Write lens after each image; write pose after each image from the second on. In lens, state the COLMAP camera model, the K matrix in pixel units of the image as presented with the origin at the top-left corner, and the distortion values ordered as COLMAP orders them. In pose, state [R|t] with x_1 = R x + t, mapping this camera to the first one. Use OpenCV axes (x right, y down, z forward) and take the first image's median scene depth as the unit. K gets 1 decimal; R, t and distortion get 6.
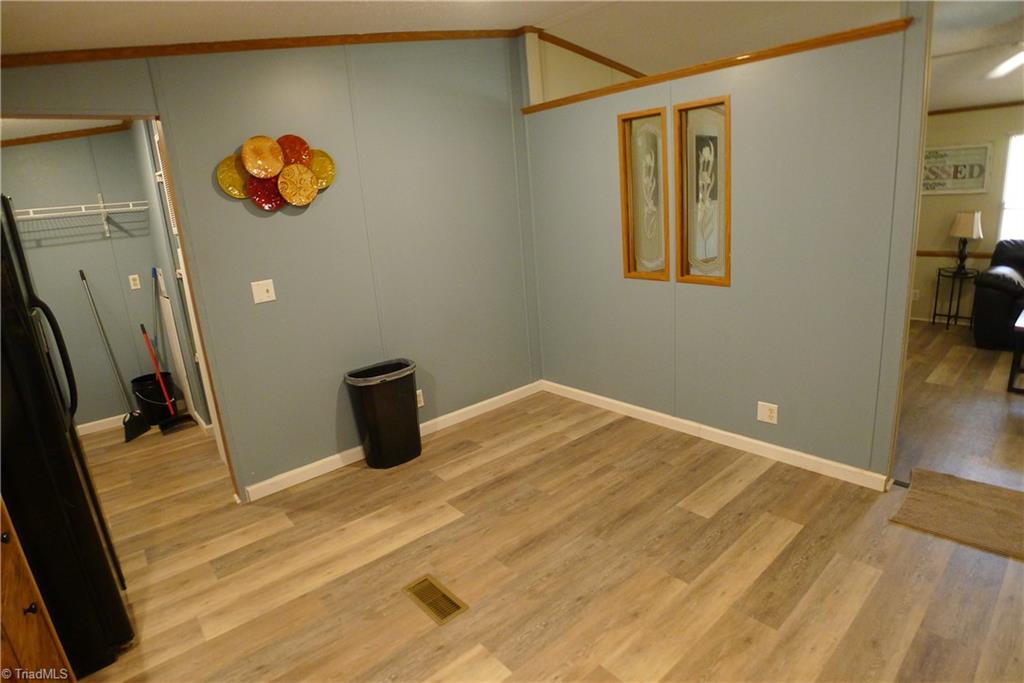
lens RADIAL K [[536.0, 0, 510.6], [0, 536.0, 336.7], [0, 0, 1]] dist [-0.114163, 0.035509]
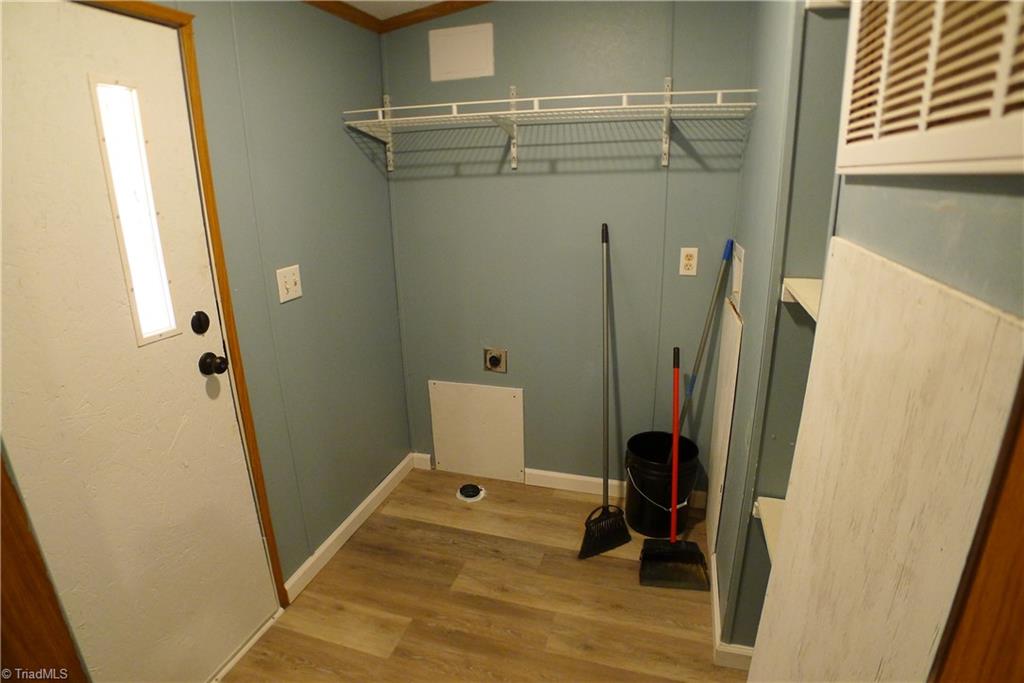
lens RADIAL K [[536.0, 0, 510.6], [0, 536.0, 336.7], [0, 0, 1]] dist [-0.114163, 0.035509]
pose [[0.532941, 0.302984, -0.790047, -0.450023], [-0.226466, 0.950706, 0.211830, -0.122217], [0.815283, 0.066026, 0.575286, 0.632761]]
